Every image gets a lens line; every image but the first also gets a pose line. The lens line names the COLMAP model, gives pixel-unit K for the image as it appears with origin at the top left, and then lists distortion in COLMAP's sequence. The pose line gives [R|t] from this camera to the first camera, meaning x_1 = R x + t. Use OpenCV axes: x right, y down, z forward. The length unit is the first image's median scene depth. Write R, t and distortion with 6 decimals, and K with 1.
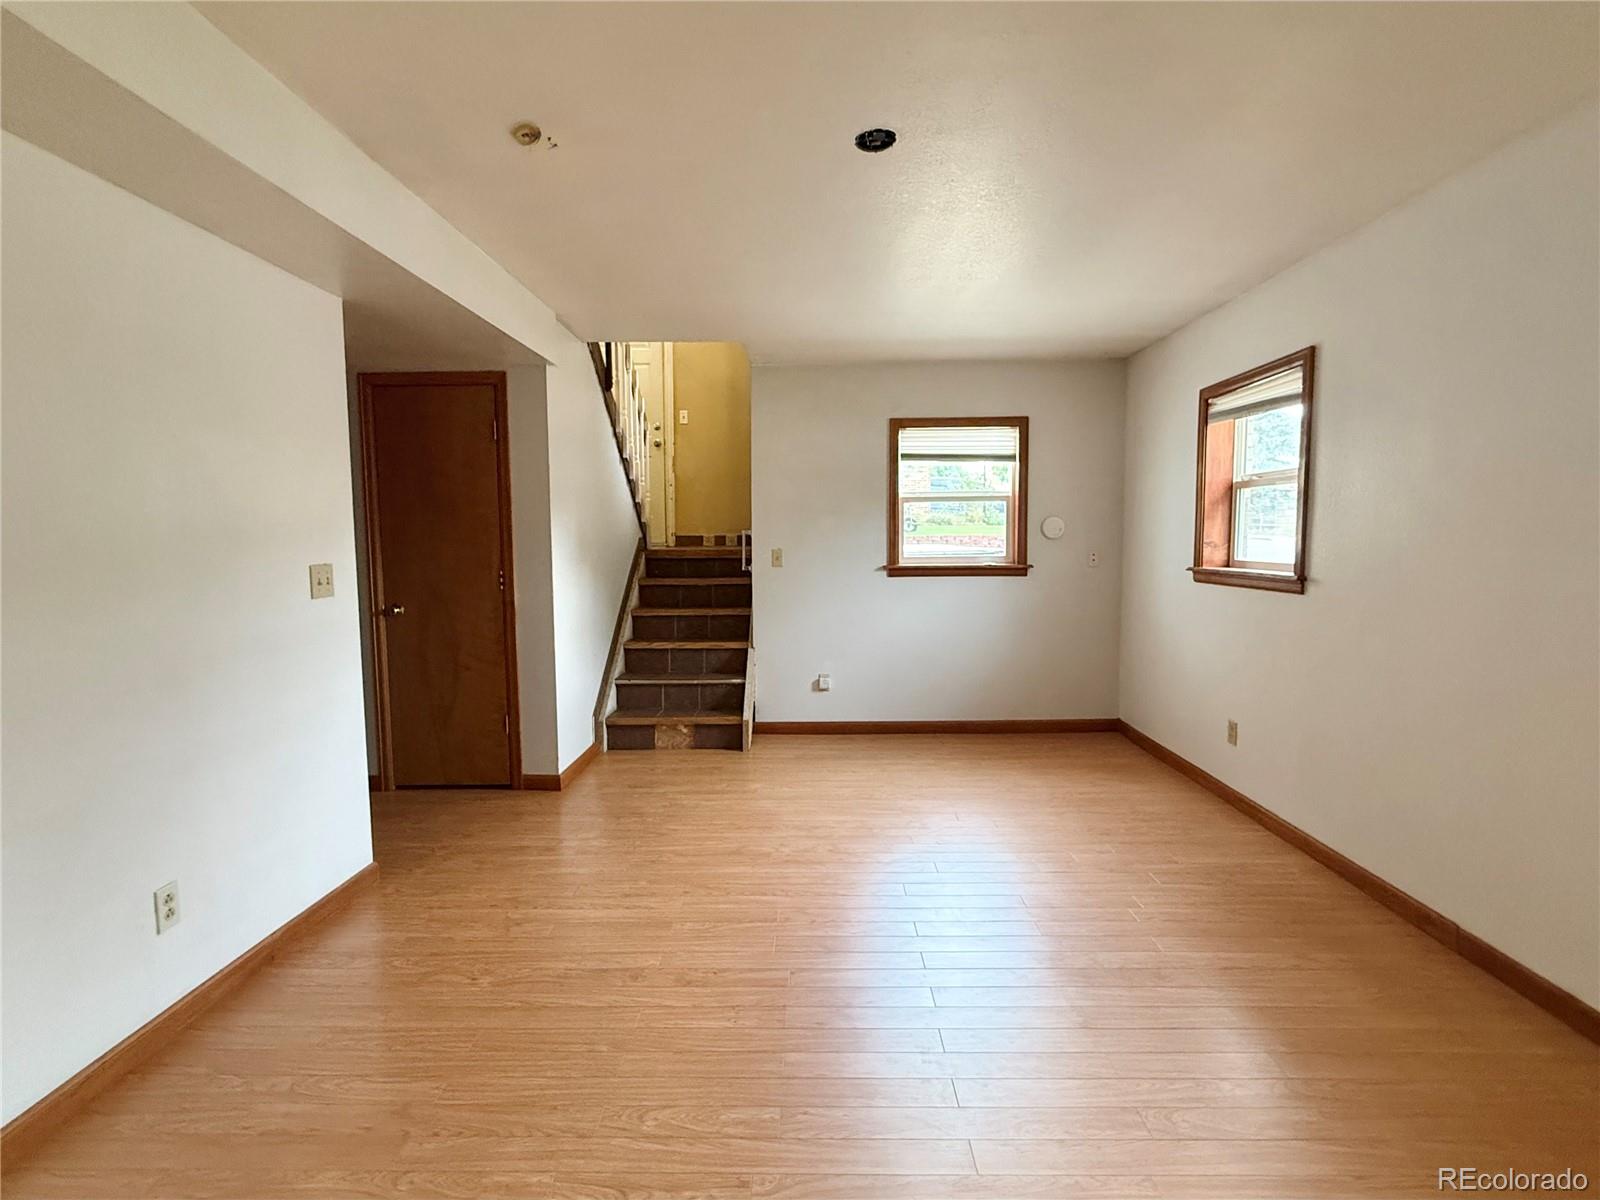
lens RADIAL K [[747.2, 0, 800.0], [0, 747.2, 600.0], [0, 0, 1]] dist [-0.001034, 0.000414]
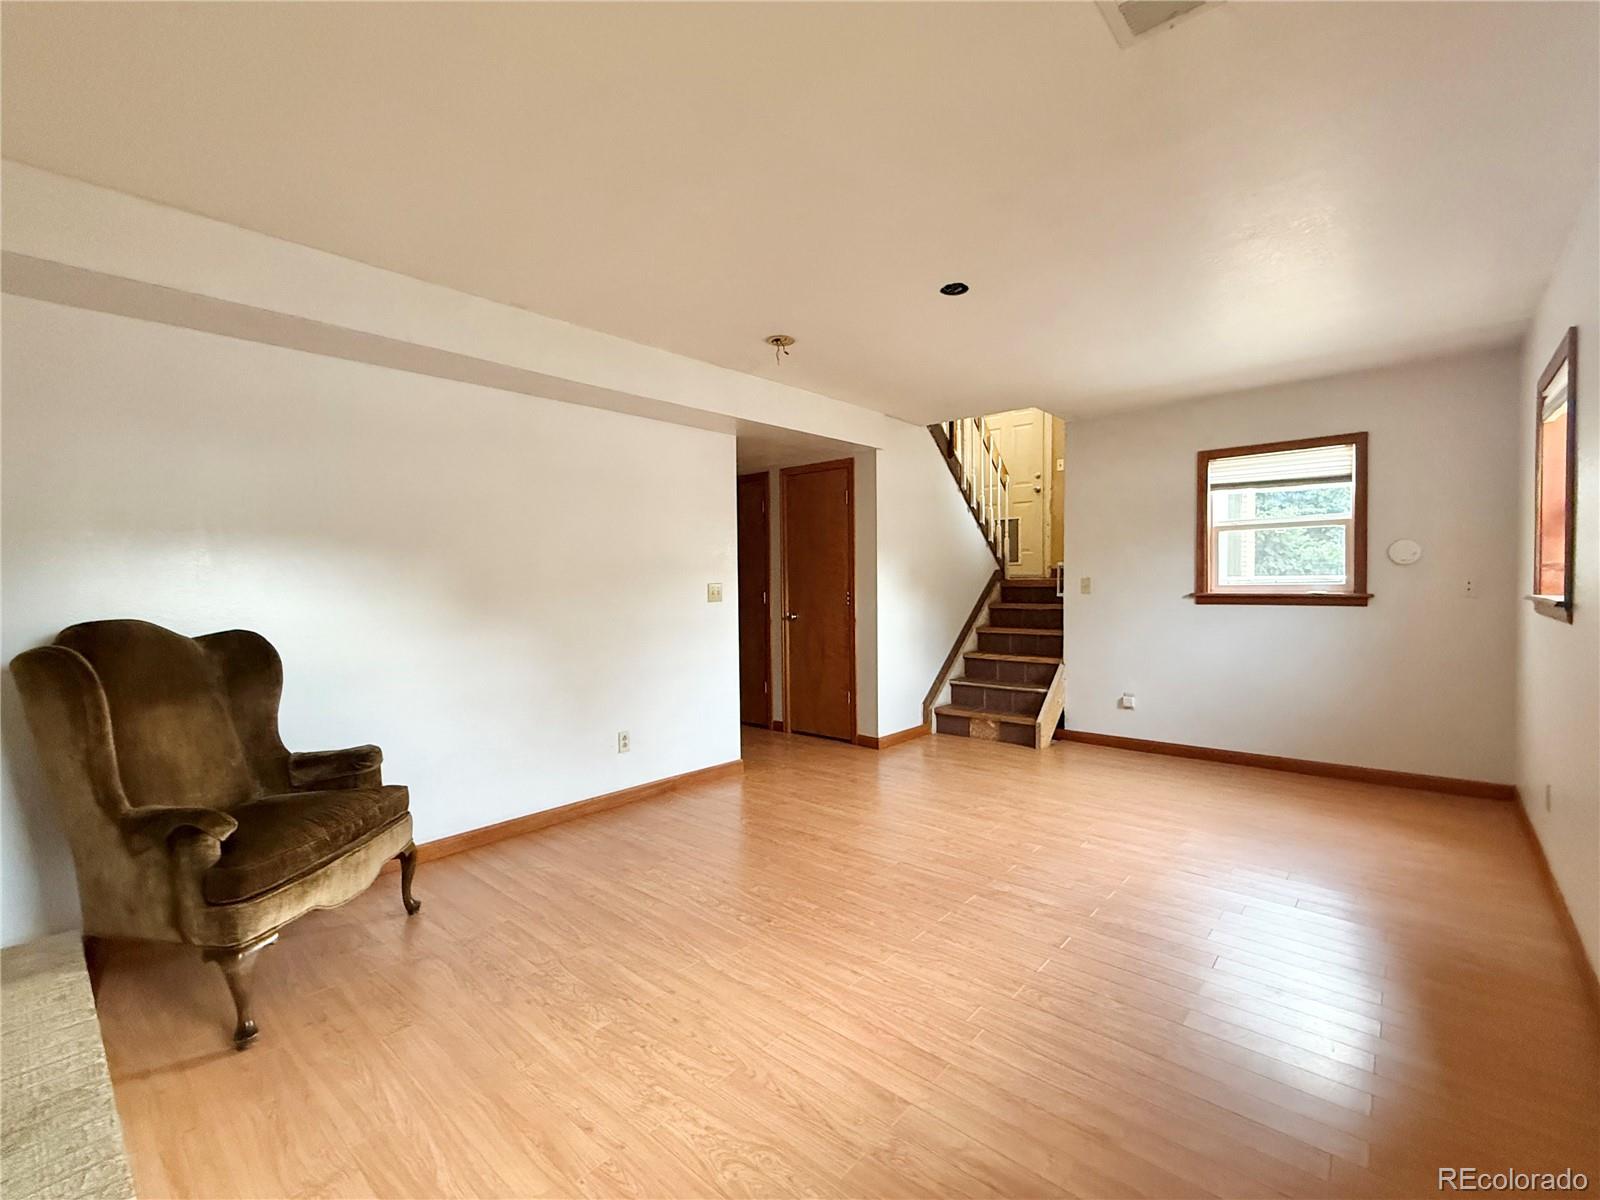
lens RADIAL K [[701.6, 0, 800.0], [0, 701.6, 600.0], [0, 0, 1]] dist [-0.000161, 0.000196]
pose [[0.759310, 0.015475, -0.650545, 0.338639], [-0.046695, 0.998436, -0.030752, 0.018517], [0.649051, 0.053727, 0.758845, -0.087674]]
